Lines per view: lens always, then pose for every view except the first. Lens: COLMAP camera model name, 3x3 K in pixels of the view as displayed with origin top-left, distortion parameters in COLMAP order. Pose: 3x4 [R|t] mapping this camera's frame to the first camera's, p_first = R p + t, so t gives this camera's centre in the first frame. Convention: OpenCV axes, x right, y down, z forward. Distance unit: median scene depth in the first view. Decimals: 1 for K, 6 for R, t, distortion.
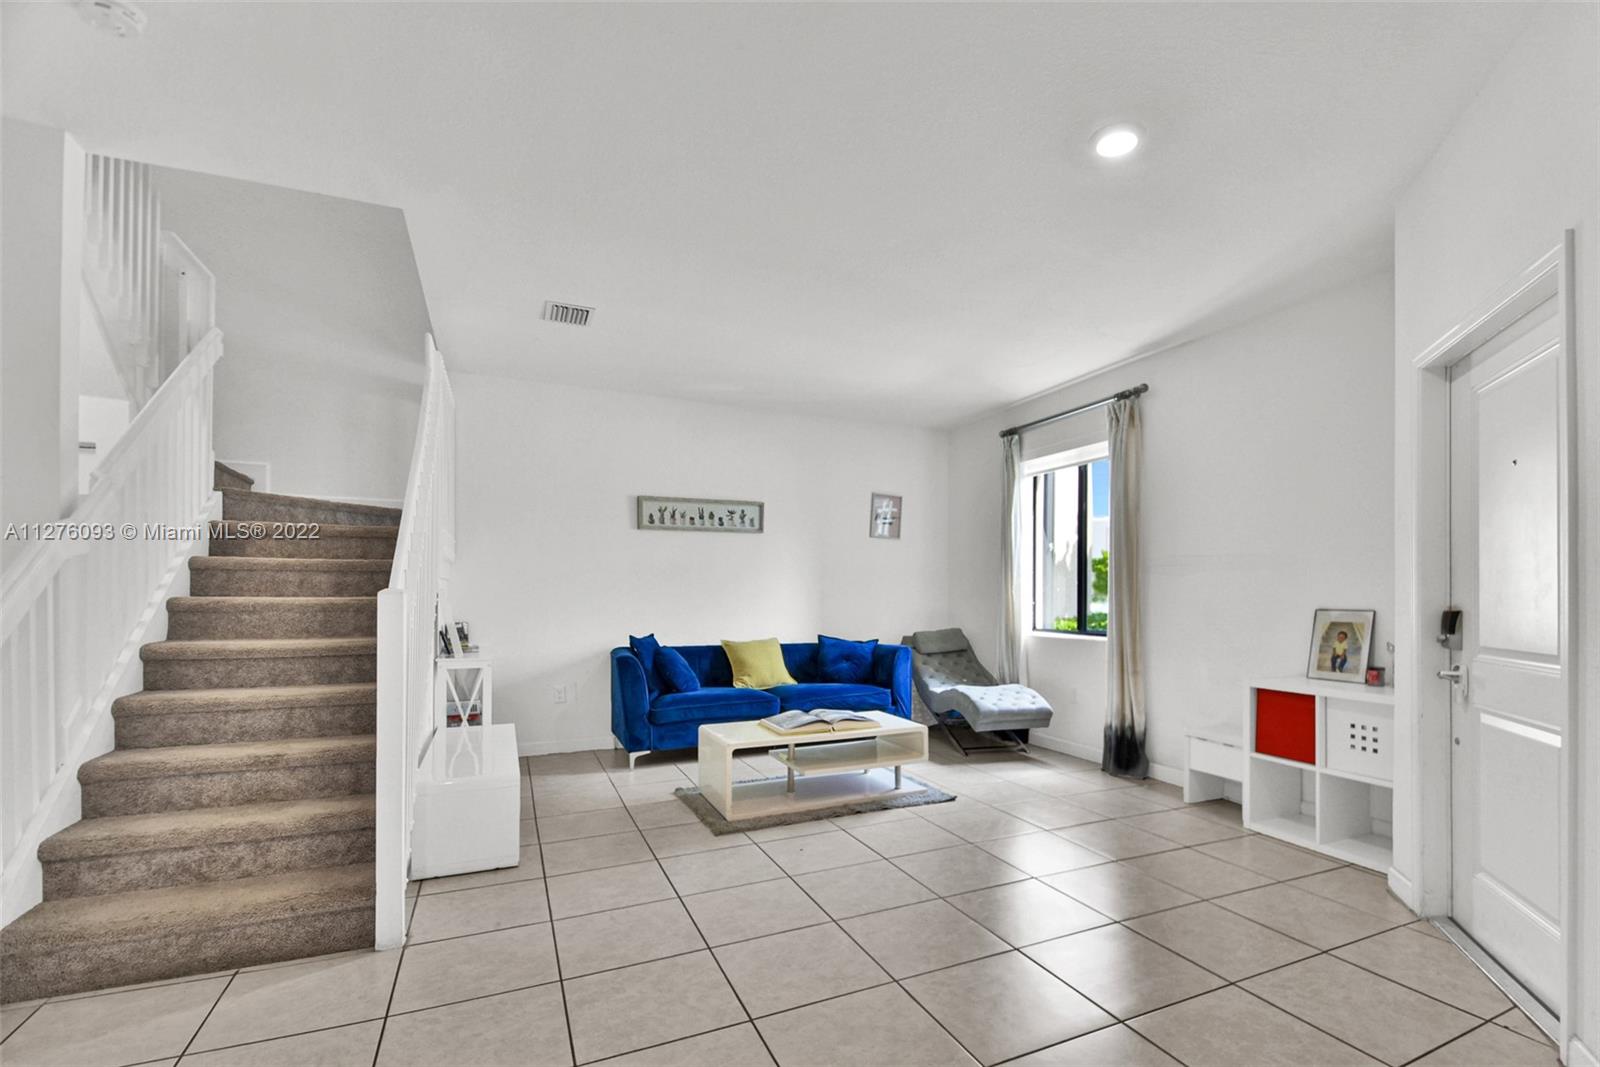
lens RADIAL K [[732.3, 0, 844.0], [0, 732.3, 593.7], [0, 0, 1]] dist [0.009406, -0.017668]
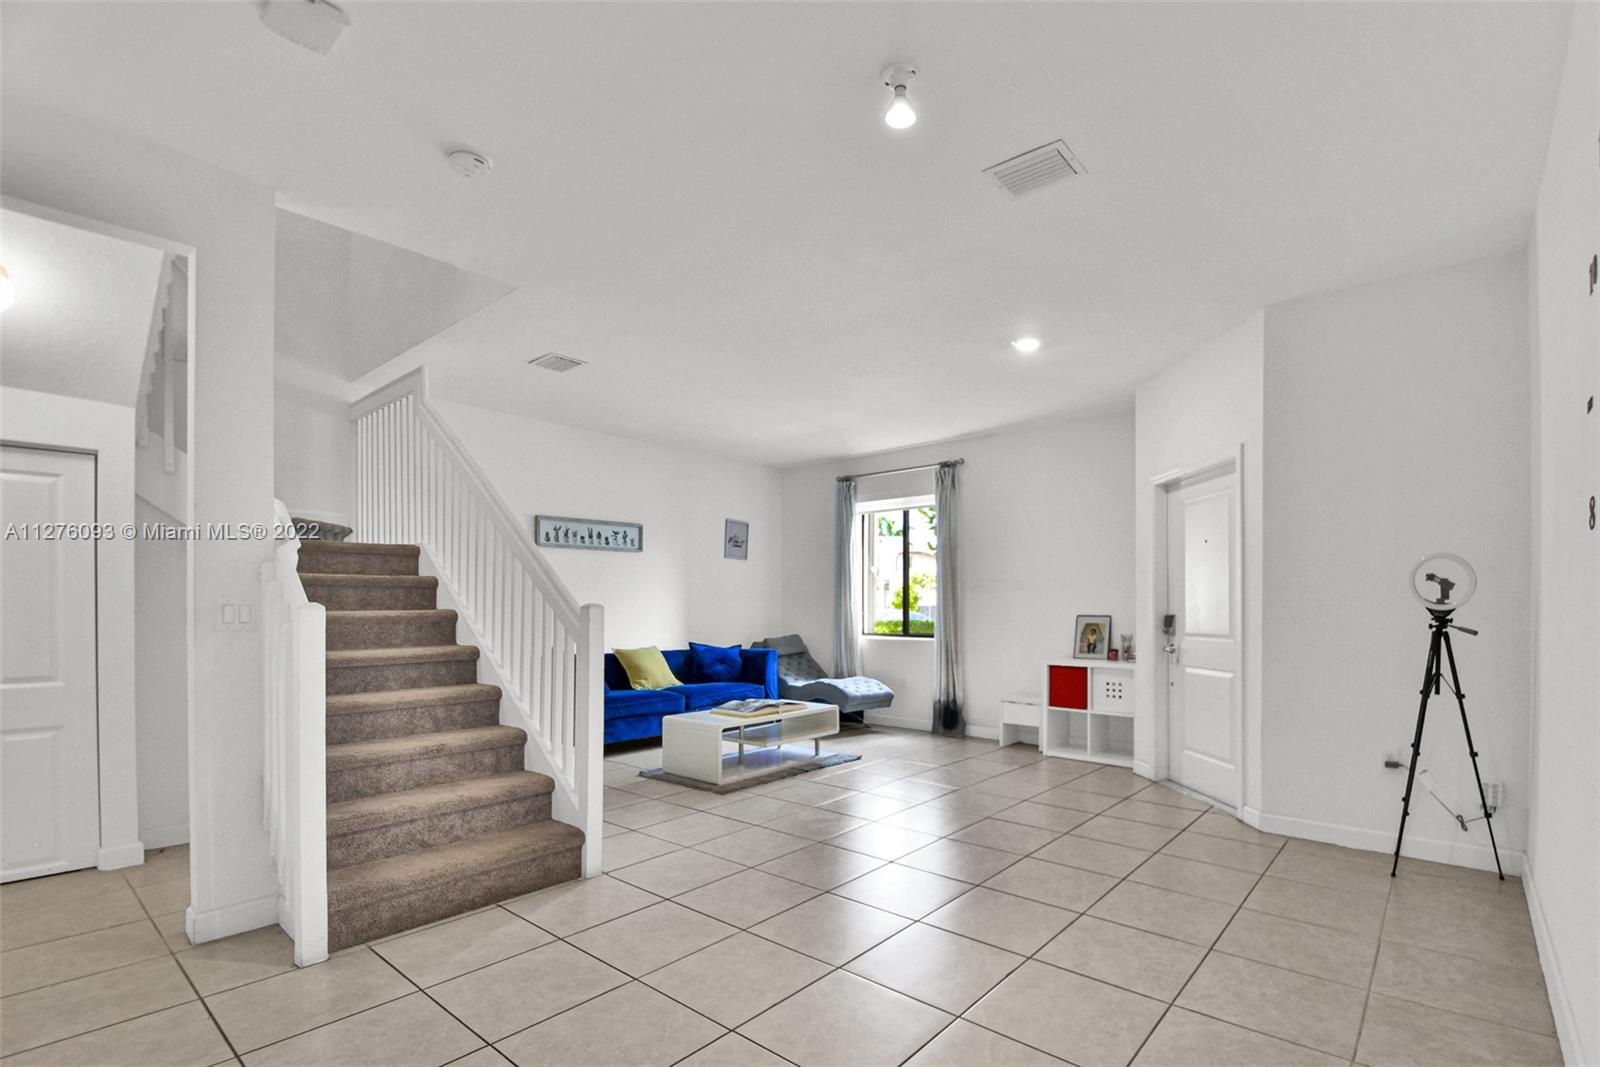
lens RADIAL K [[732.3, 0, 857.0], [0, 732.3, 604.1], [0, 0, 1]] dist [0.009406, -0.017668]
pose [[0.904711, 0.000009, 0.426027, -0.422781], [0.001162, 0.999996, -0.002489, -0.000839], [-0.426025, 0.002747, 0.904707, -0.222209]]
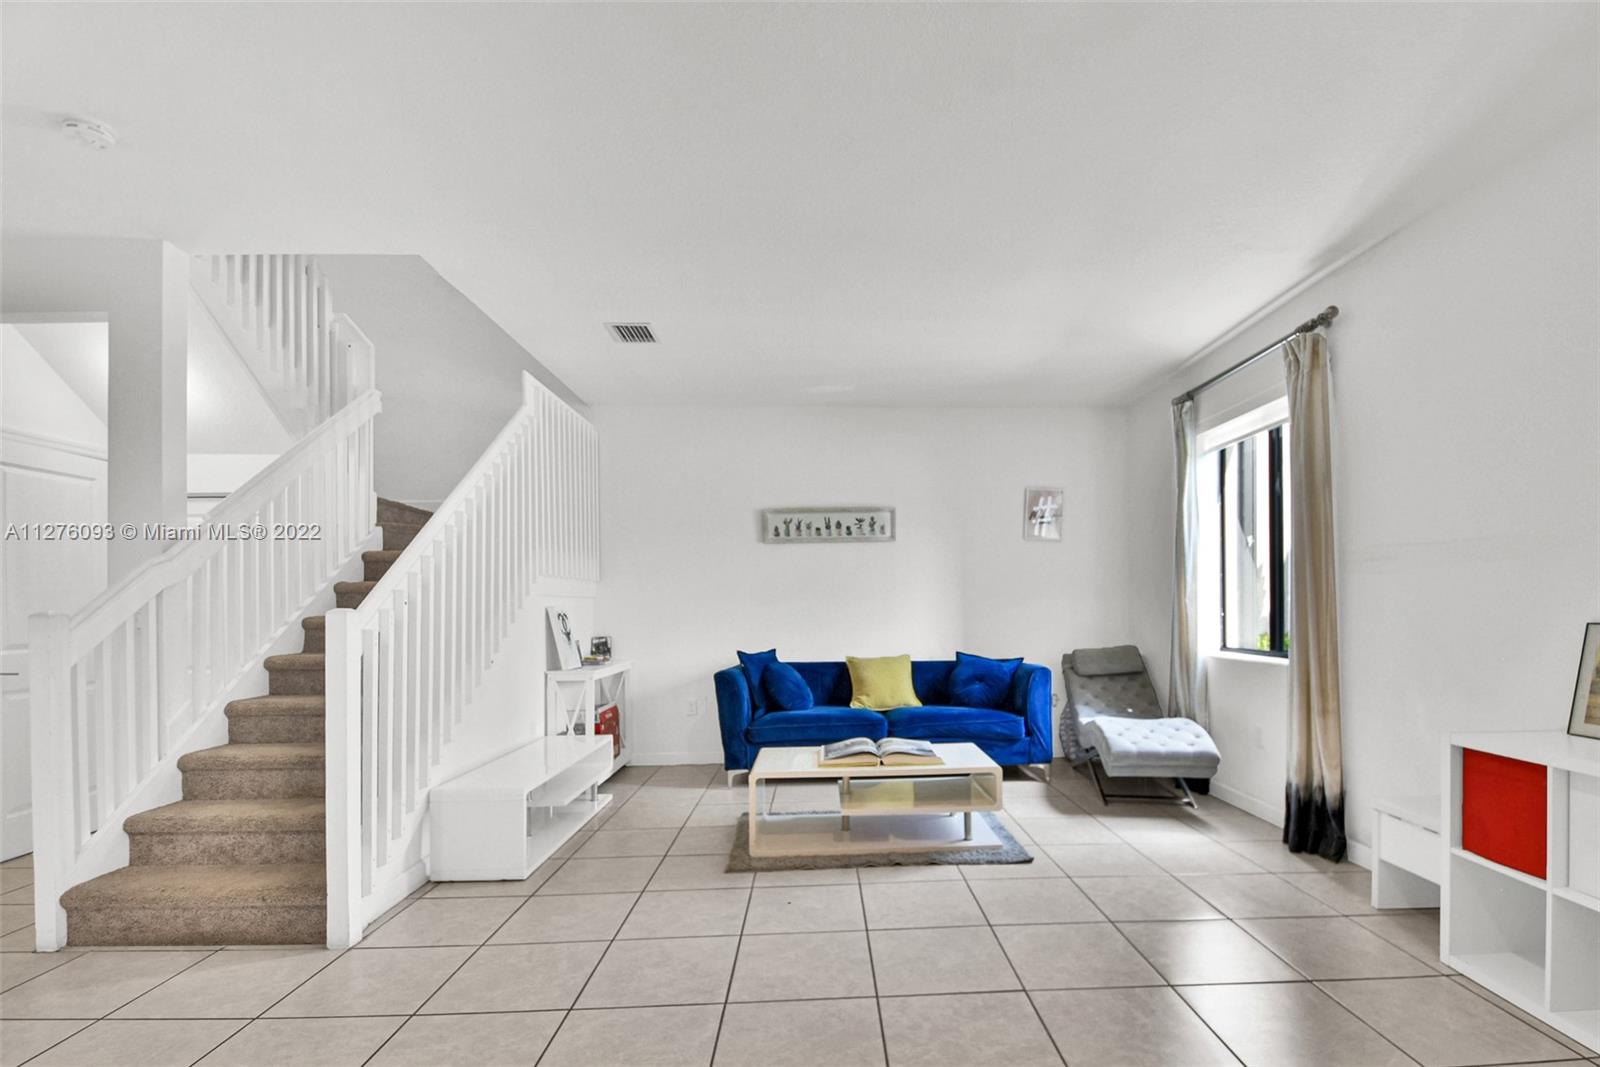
lens RADIAL K [[732.3, 0, 840.9], [0, 732.3, 599.3], [0, 0, 1]] dist [0.009406, -0.017668]
pose [[0.922097, -0.015351, -0.386653, 0.266964], [0.012257, 0.999870, -0.010468, -0.000001], [0.386764, 0.004914, 0.922166, 0.173942]]
